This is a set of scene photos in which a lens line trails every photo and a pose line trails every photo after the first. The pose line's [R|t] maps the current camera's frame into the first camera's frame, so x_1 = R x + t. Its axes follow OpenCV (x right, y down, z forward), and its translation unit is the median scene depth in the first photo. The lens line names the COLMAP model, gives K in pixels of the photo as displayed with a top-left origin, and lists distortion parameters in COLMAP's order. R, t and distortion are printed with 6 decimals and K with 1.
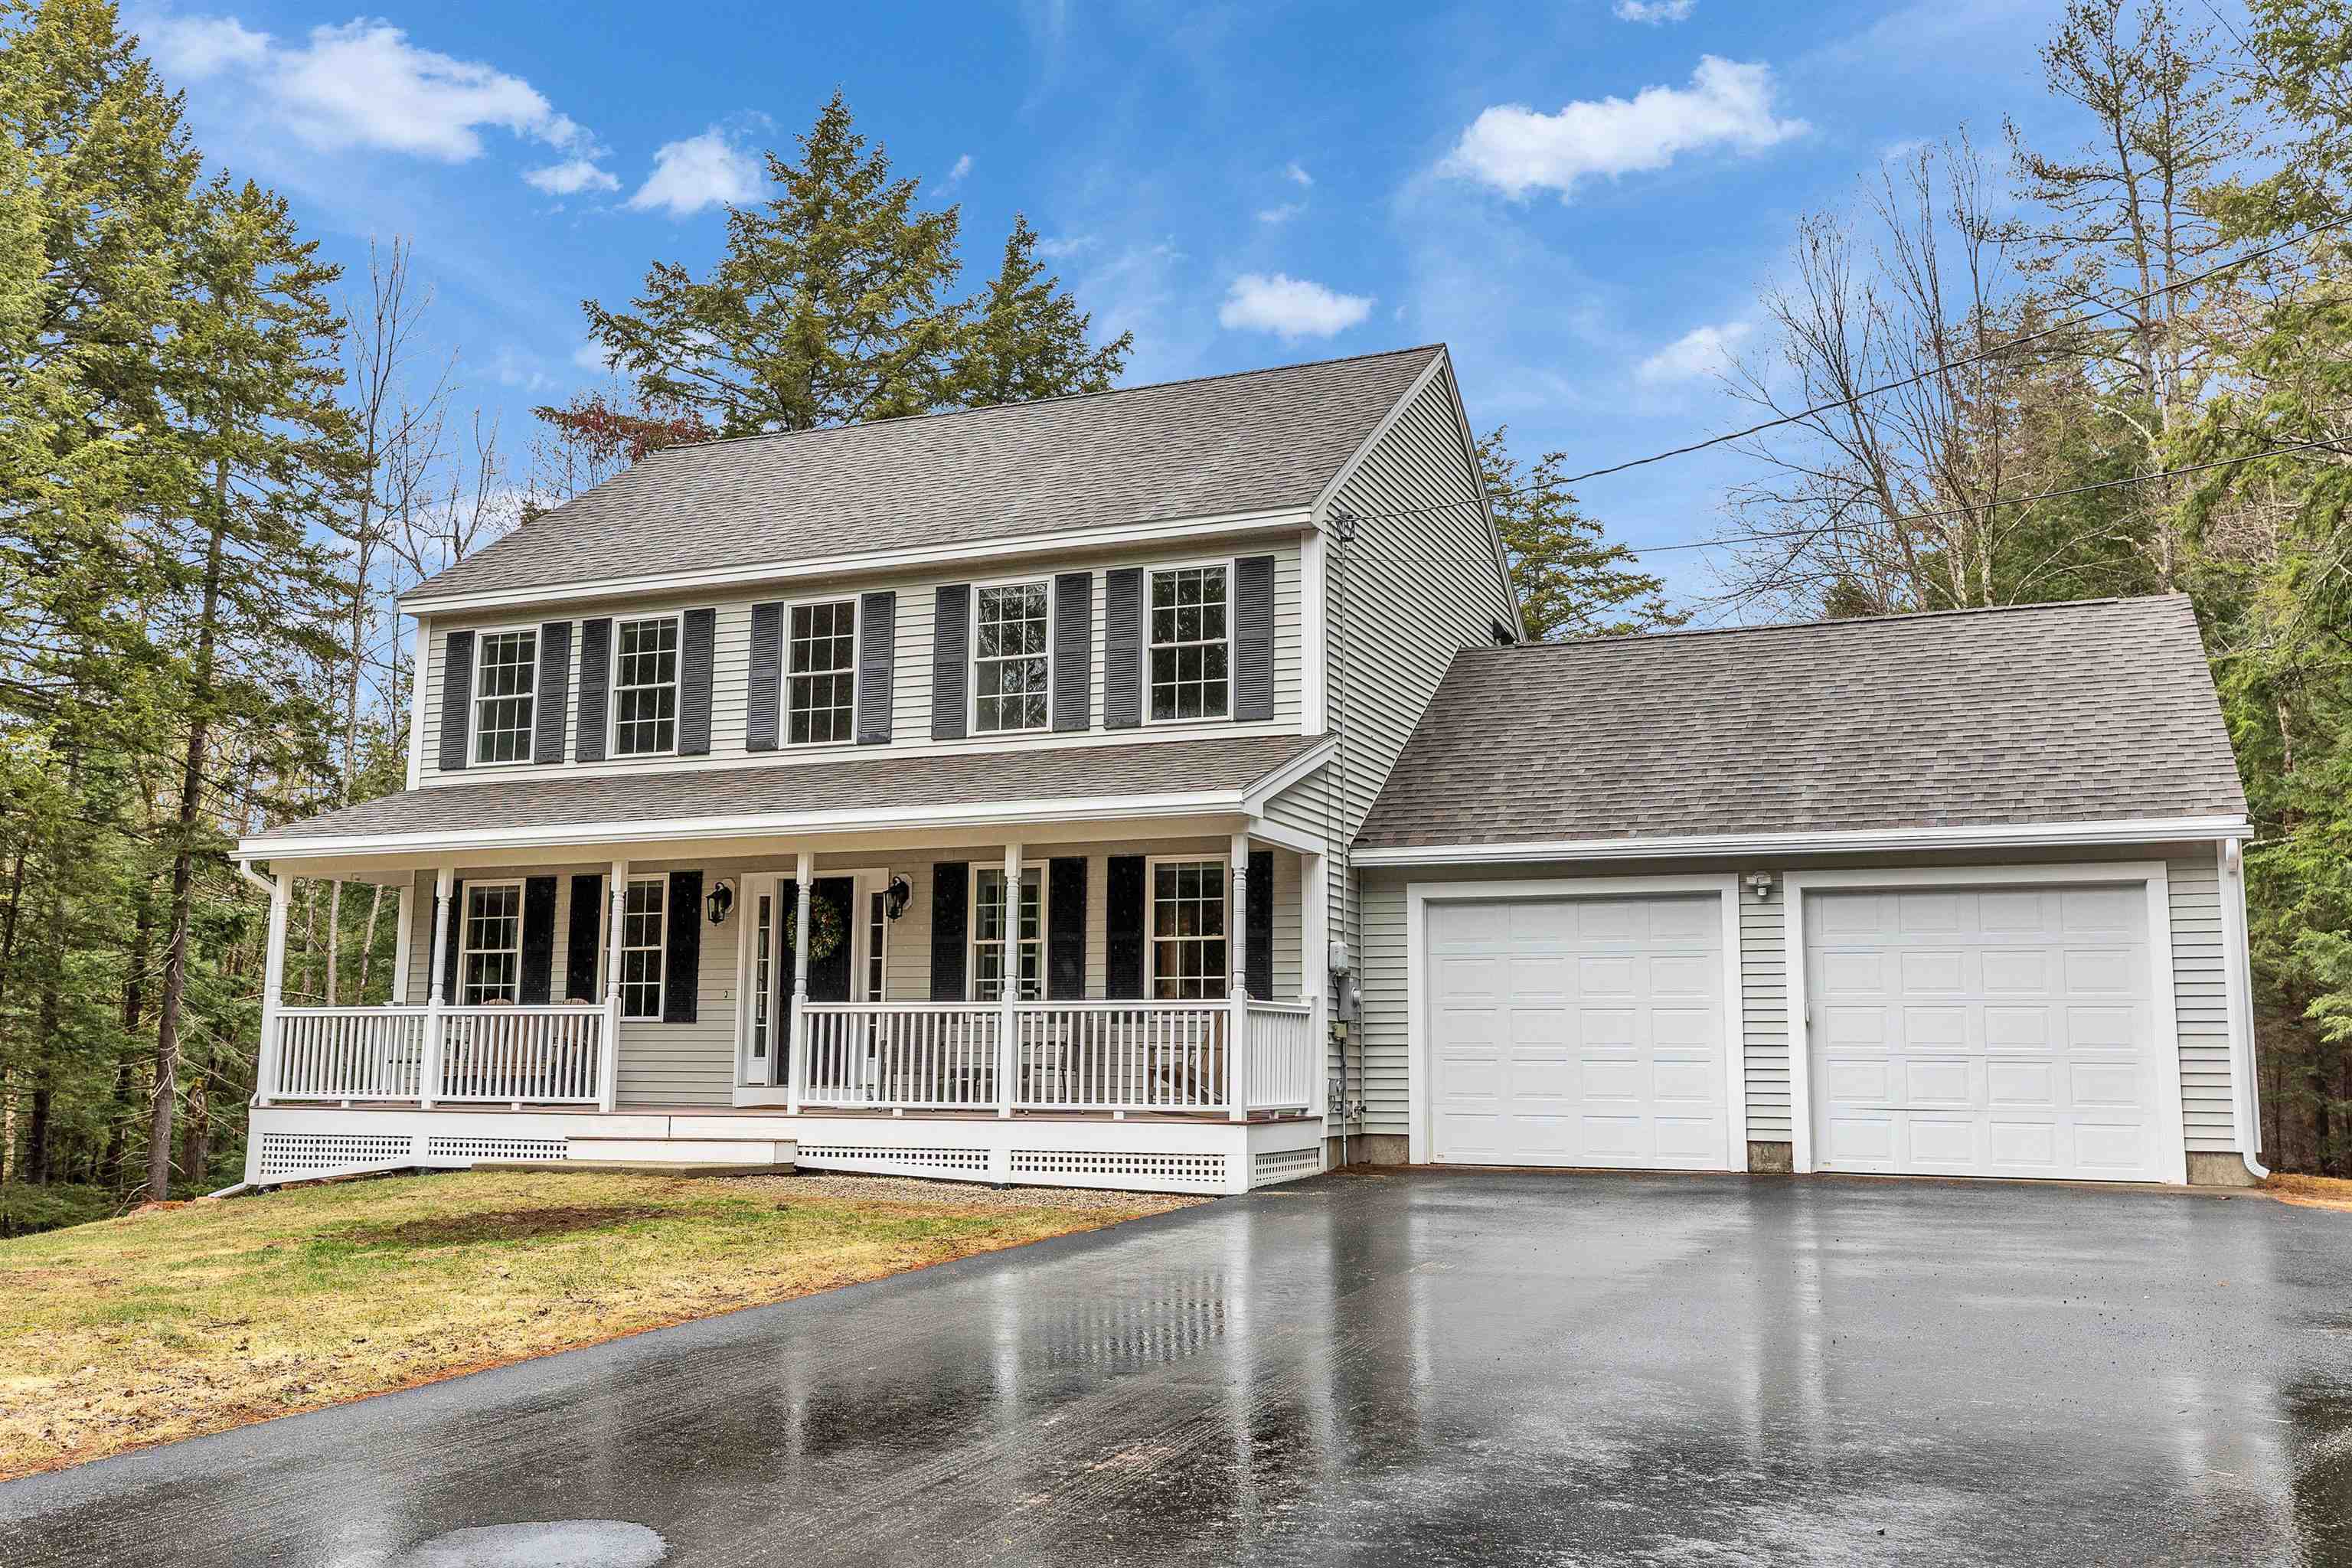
lens RADIAL K [[2057.3, 0, 1176.0], [0, 2057.3, 784.0], [0, 0, 1]] dist [-0.010702, -0.007791]
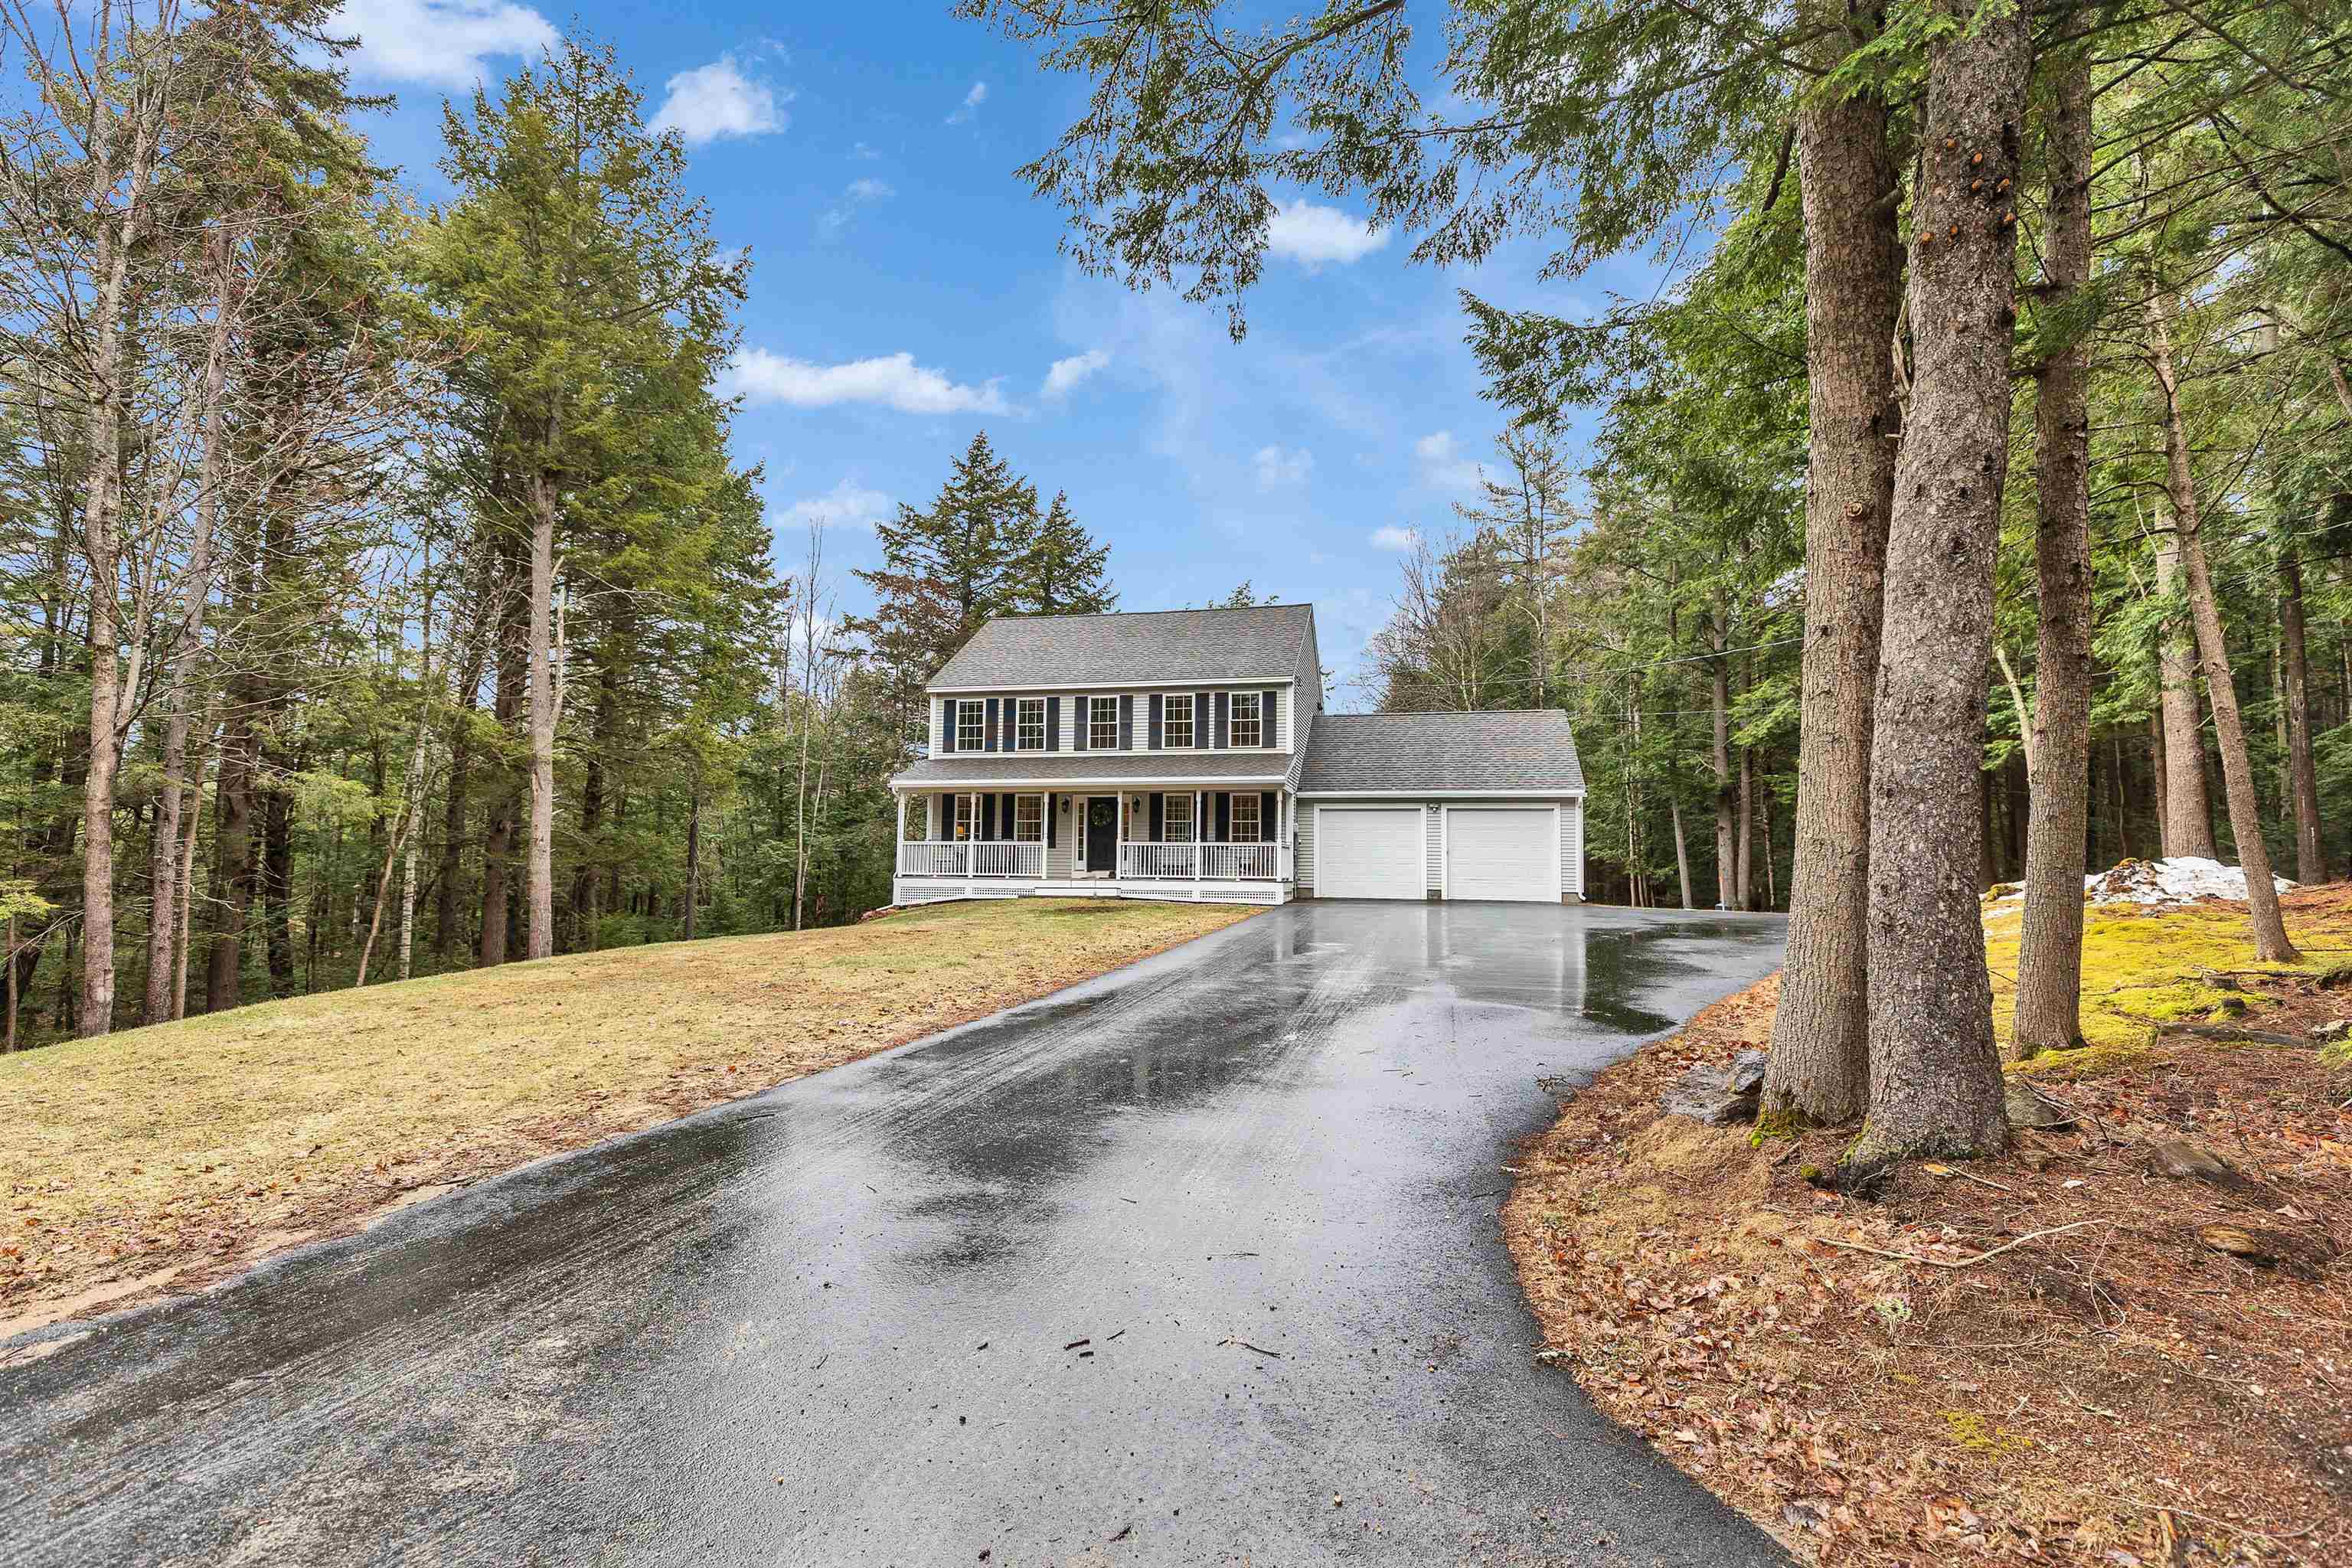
lens RADIAL K [[1060.7, 0, 1186.5], [0, 1060.7, 787.7], [0, 0, 1]] dist [0.002251, 0.000195]
pose [[0.987482, 0.018481, 0.156647, -0.302781], [-0.027672, 0.998008, 0.056693, -0.054575], [-0.155288, -0.060318, 0.986026, -0.463342]]
